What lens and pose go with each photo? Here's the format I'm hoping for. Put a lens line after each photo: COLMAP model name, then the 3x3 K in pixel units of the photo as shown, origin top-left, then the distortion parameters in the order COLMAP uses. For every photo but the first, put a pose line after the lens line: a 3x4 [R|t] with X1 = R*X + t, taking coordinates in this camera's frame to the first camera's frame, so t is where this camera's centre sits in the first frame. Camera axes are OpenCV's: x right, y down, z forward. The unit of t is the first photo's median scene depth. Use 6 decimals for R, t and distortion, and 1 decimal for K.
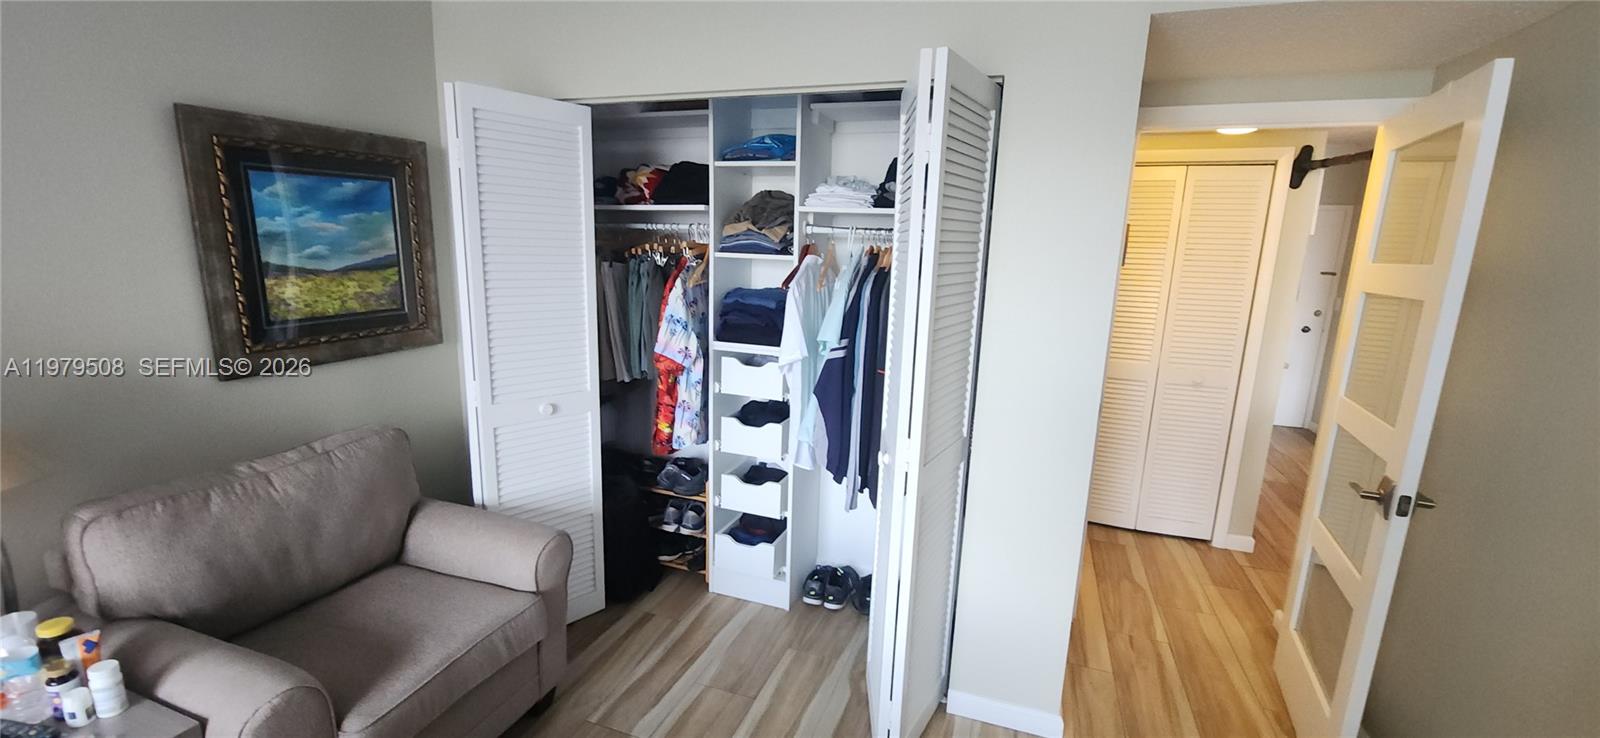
lens RADIAL K [[656.1, 0, 799.6], [0, 656.1, 382.2], [0, 0, 1]] dist [0.021159, -0.013981]
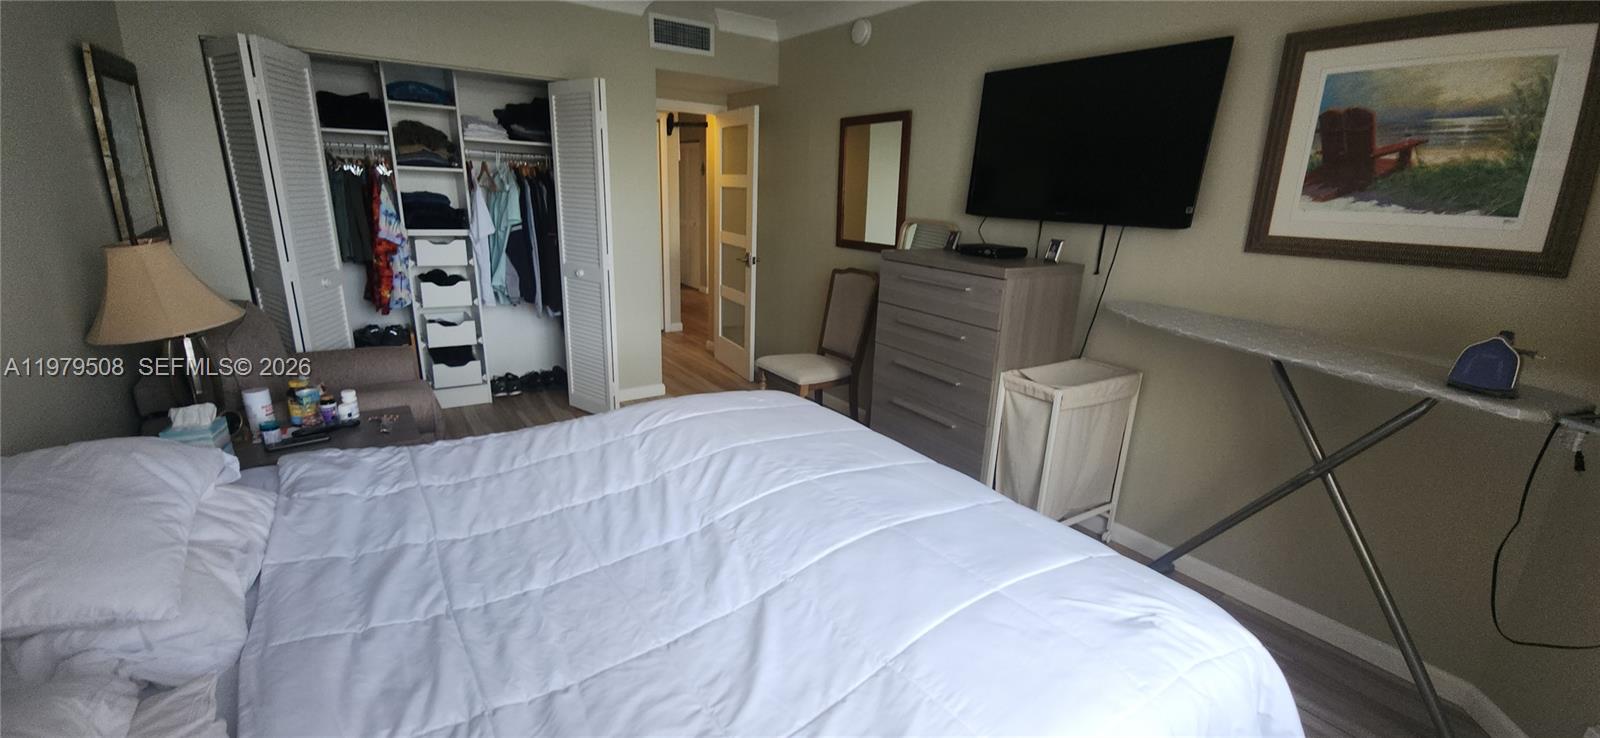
lens RADIAL K [[656.1, 0, 799.6], [0, 656.1, 382.2], [0, 0, 1]] dist [0.021159, -0.013981]
pose [[0.583662, -0.242171, 0.775044, -0.862268], [0.147491, 0.970231, 0.192088, 0.115901], [-0.798490, 0.002197, 0.602005, -0.577633]]
